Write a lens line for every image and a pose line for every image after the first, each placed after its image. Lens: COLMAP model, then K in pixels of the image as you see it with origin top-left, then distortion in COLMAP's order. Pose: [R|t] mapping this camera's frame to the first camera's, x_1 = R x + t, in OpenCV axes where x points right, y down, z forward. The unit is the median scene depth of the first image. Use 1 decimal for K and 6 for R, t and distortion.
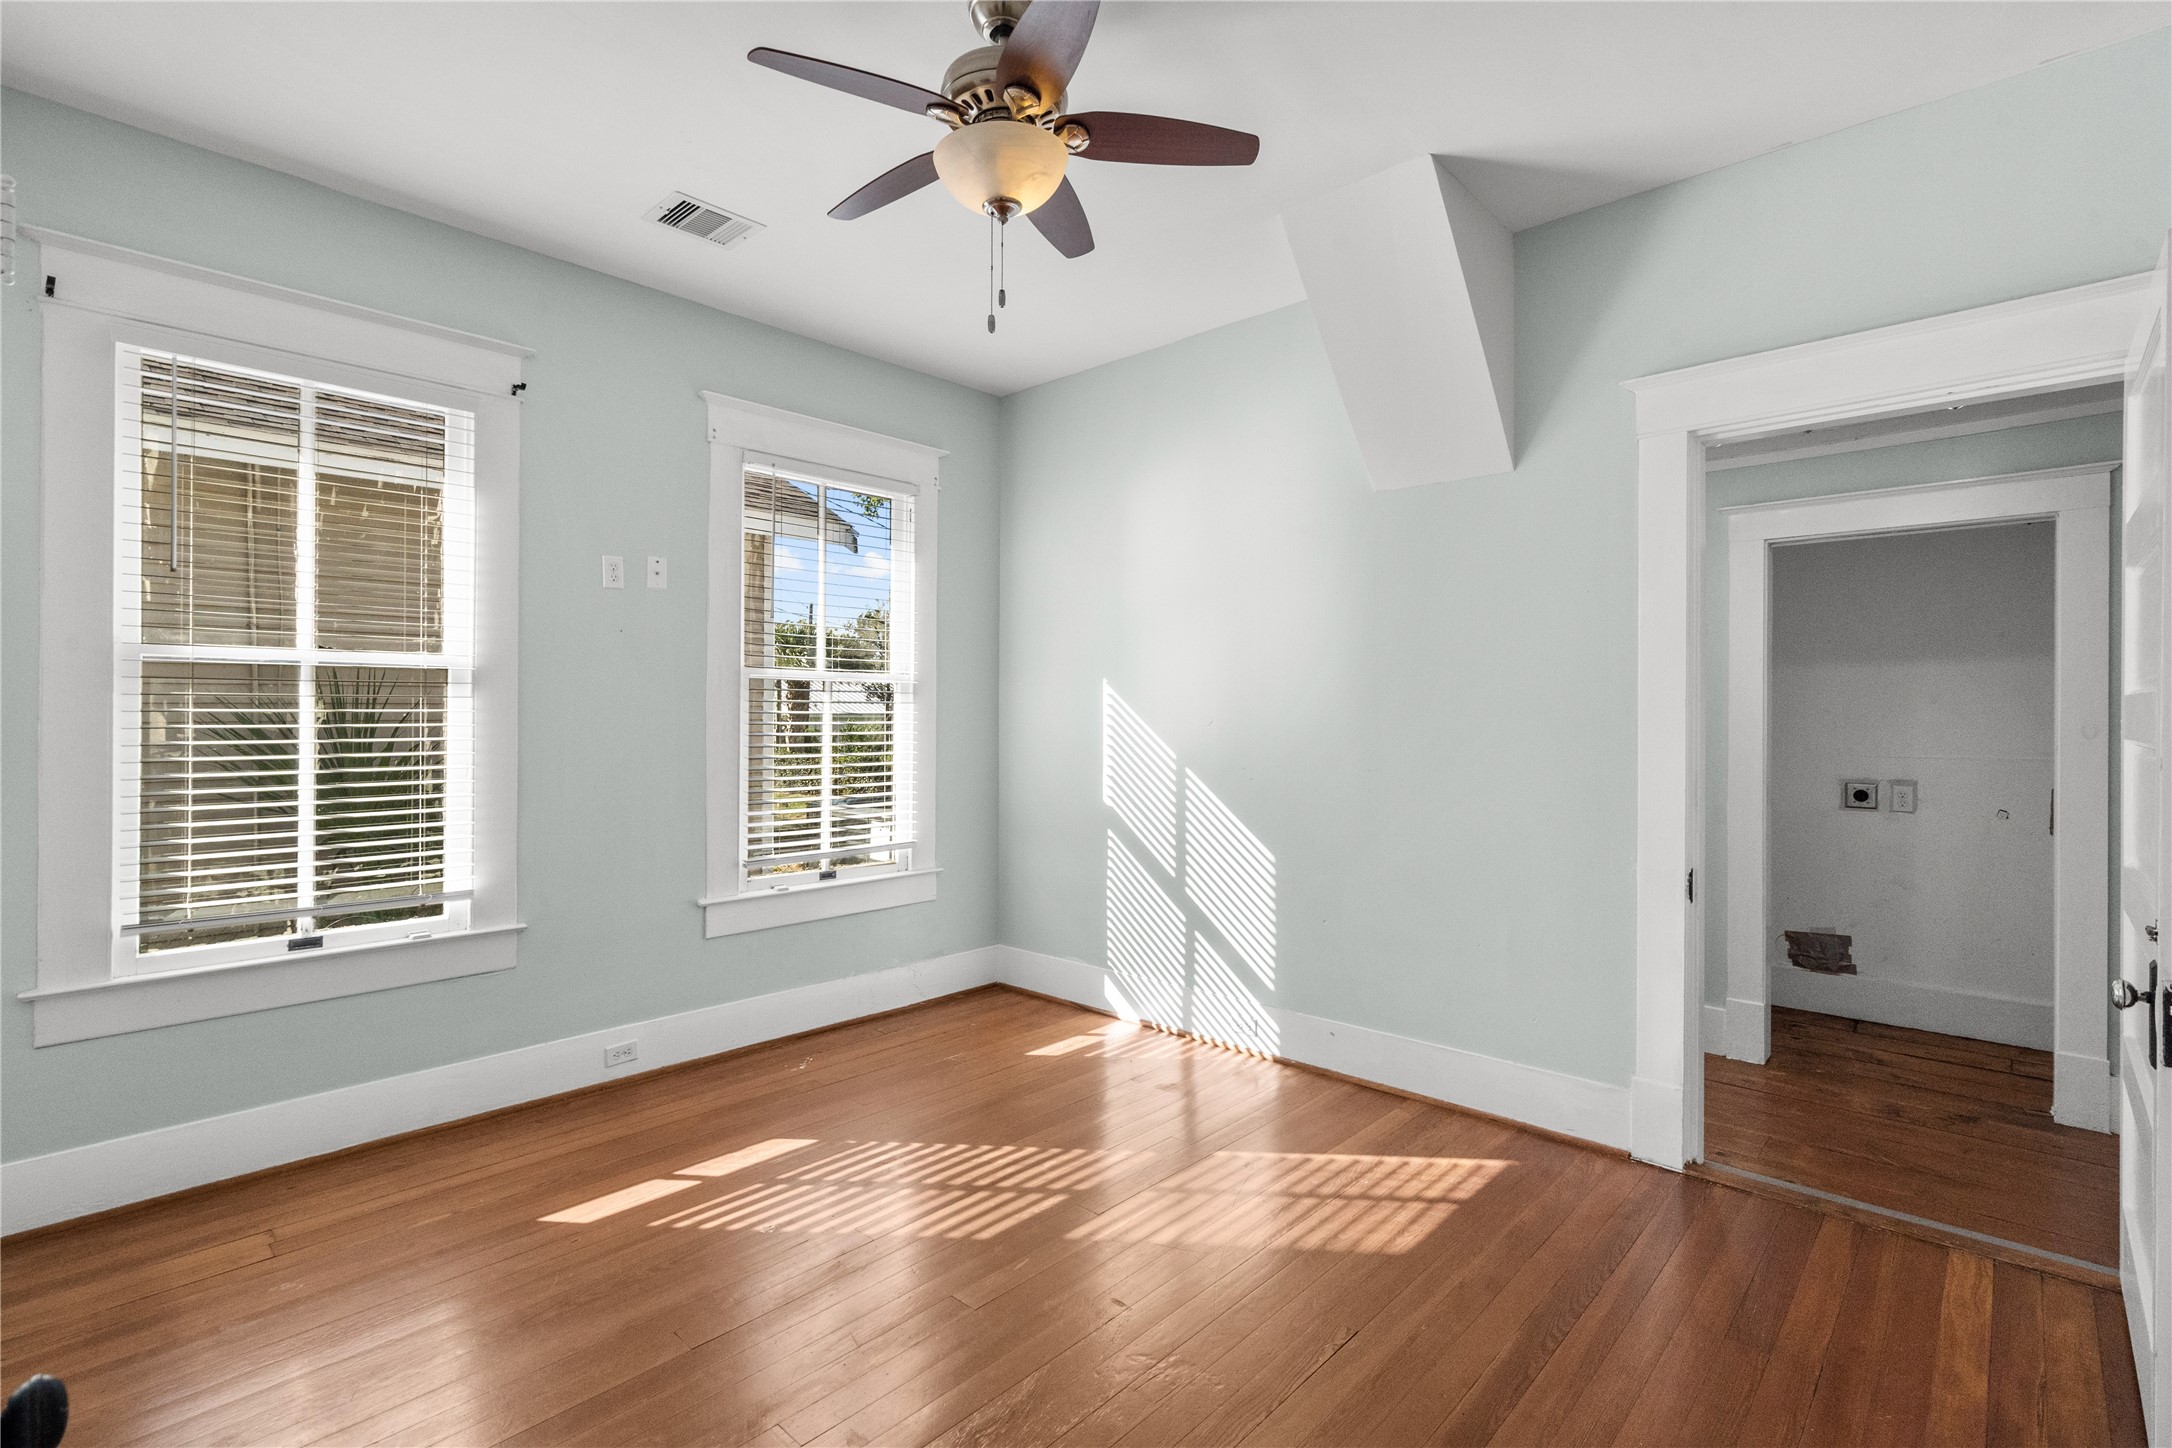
lens RADIAL K [[1006.3, 0, 1073.2], [0, 1006.3, 707.7], [0, 0, 1]] dist [-0.002094, -0.001238]
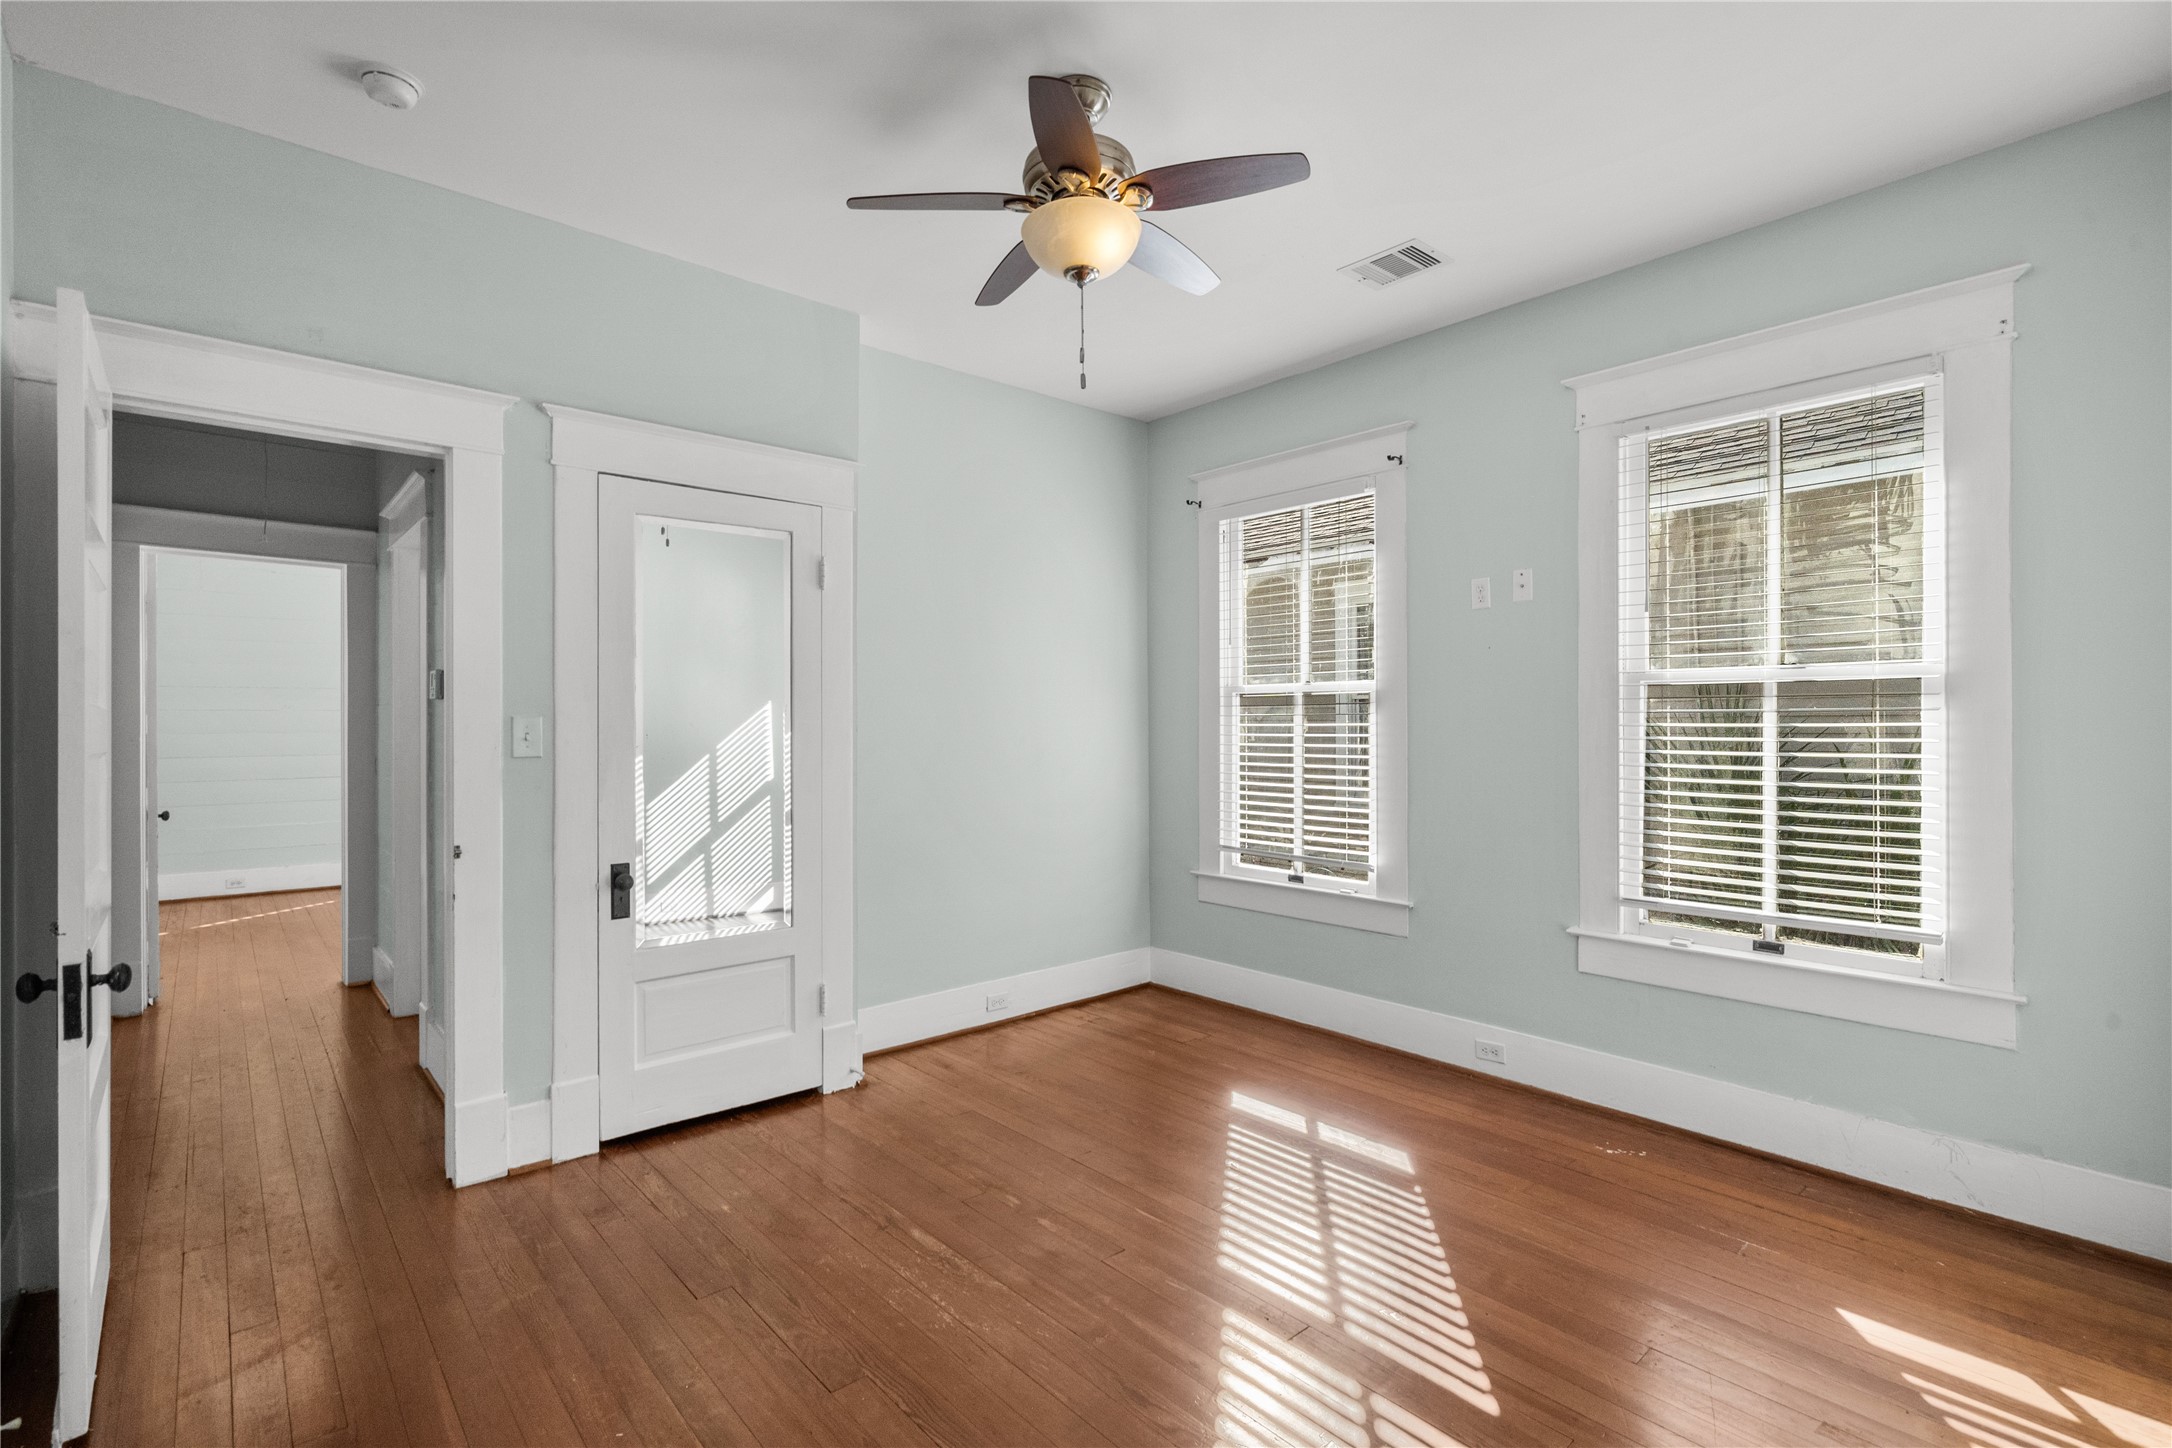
lens RADIAL K [[1006.3, 0, 1058.6], [0, 1006.3, 720.9], [0, 0, 1]] dist [-0.002094, -0.001238]
pose [[-0.123236, -0.006705, -0.992355, 0.718411], [0.003718, 0.999967, -0.007218, 0.006341], [0.992370, -0.004579, -0.123207, 0.759717]]
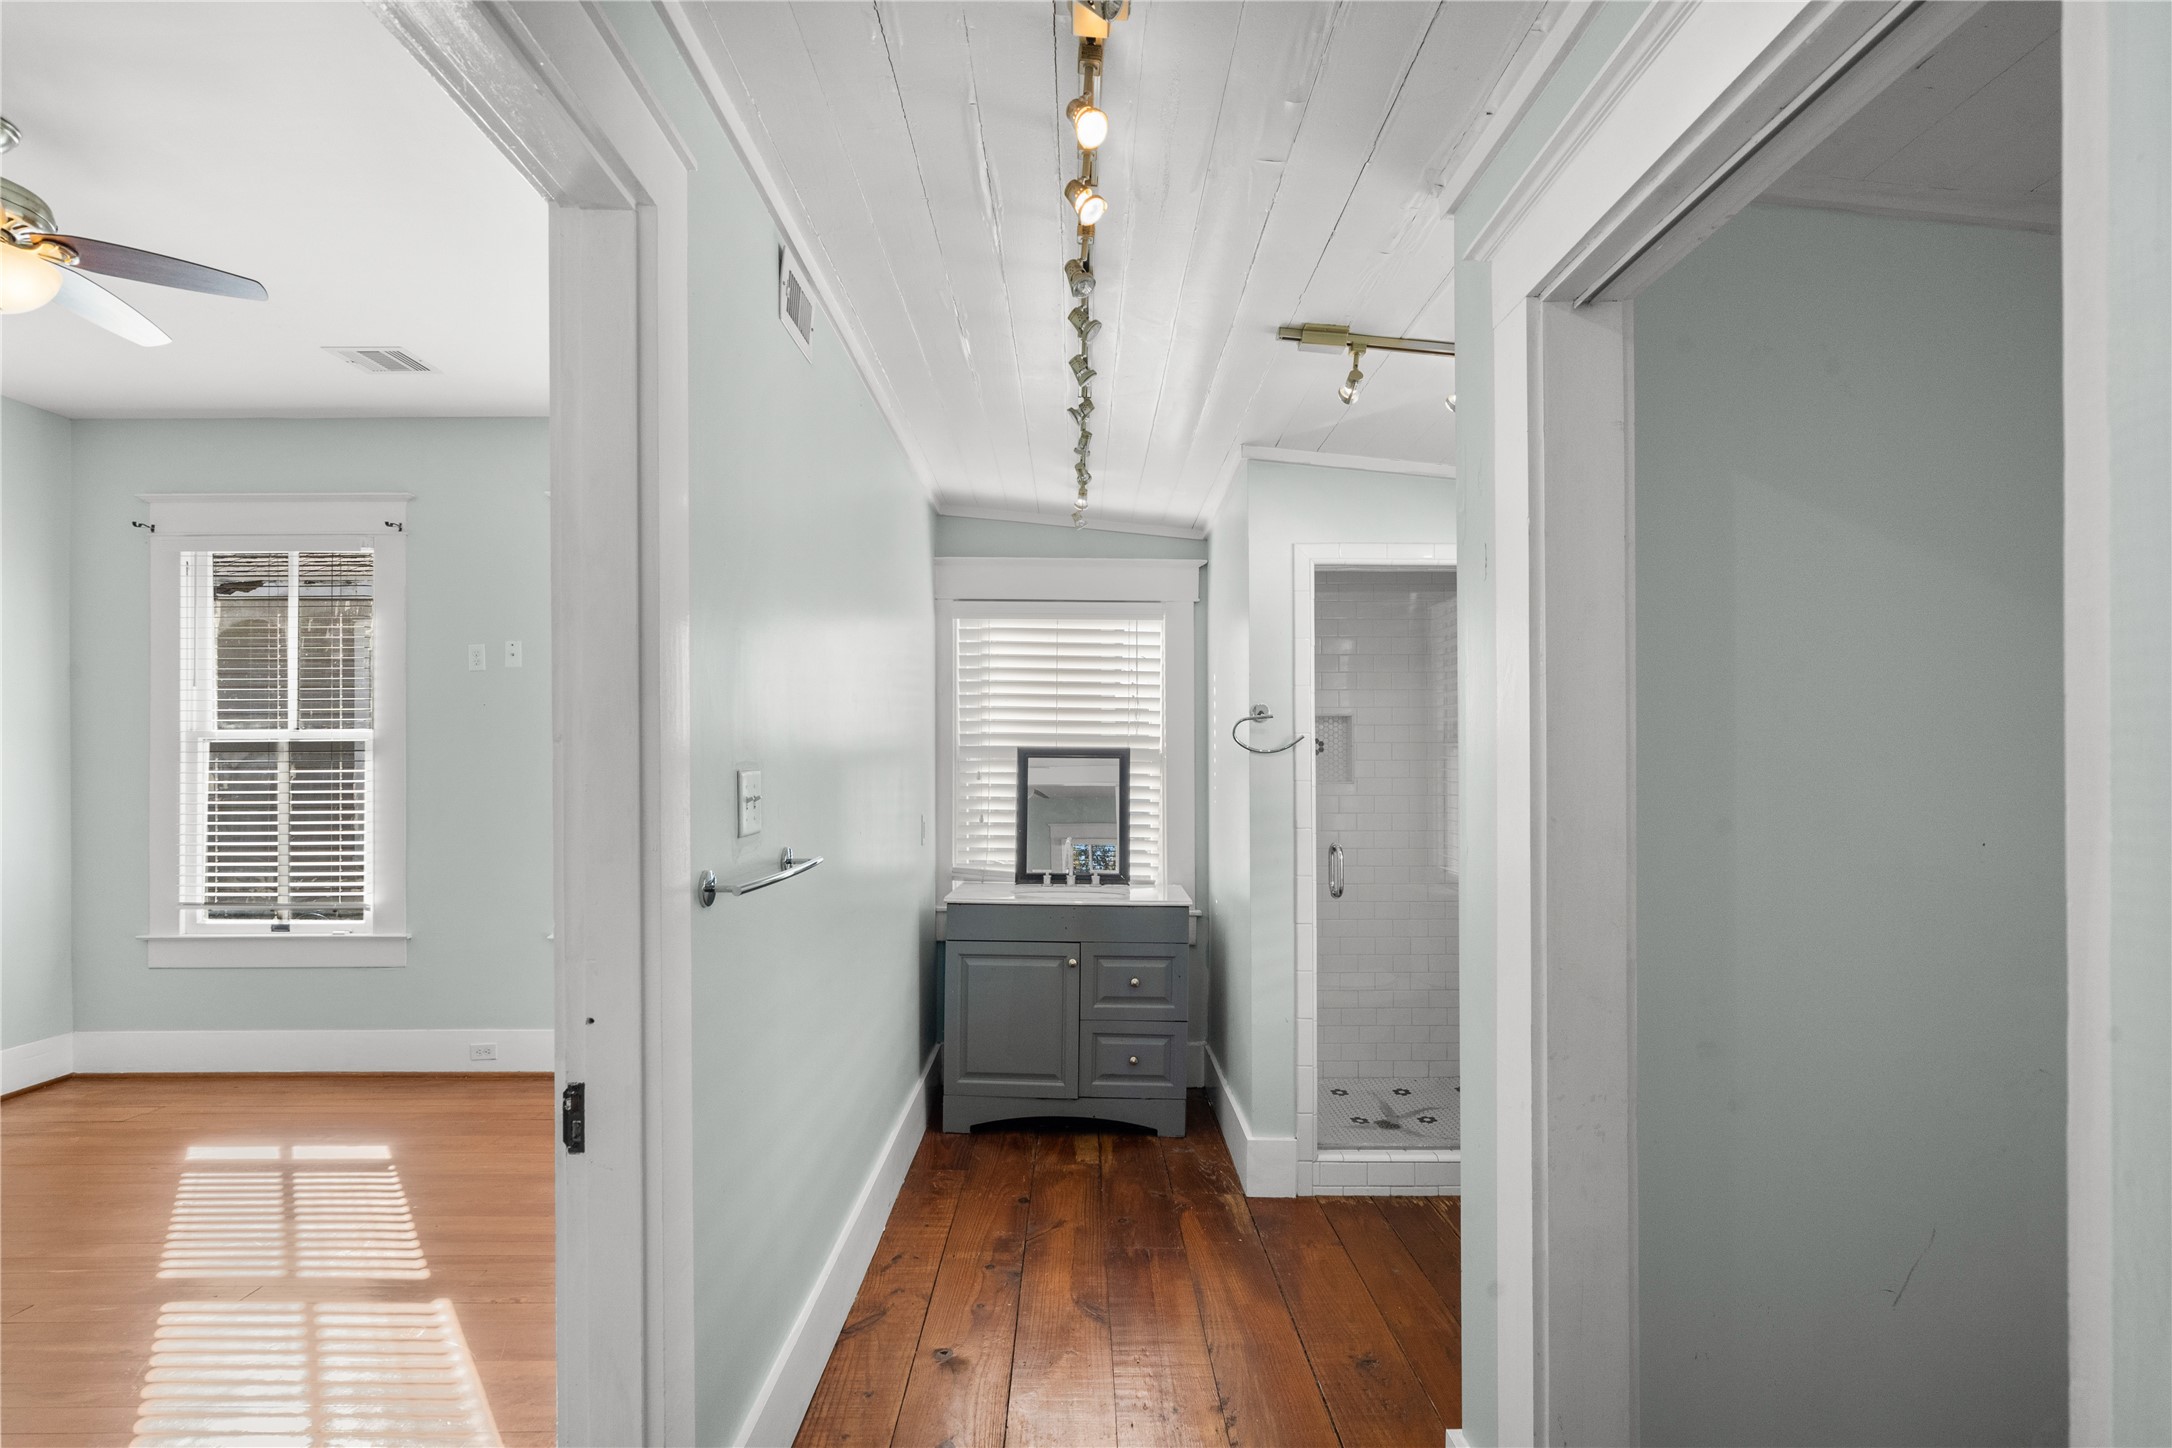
lens RADIAL K [[1006.3, 0, 1093.2], [0, 1006.3, 758.0], [0, 0, 1]] dist [-0.002094, -0.001238]
pose [[0.688050, -0.013177, -0.725543, 1.050379], [0.009610, 0.999913, -0.009046, 0.007173], [0.725599, -0.000748, 0.688117, 0.774592]]
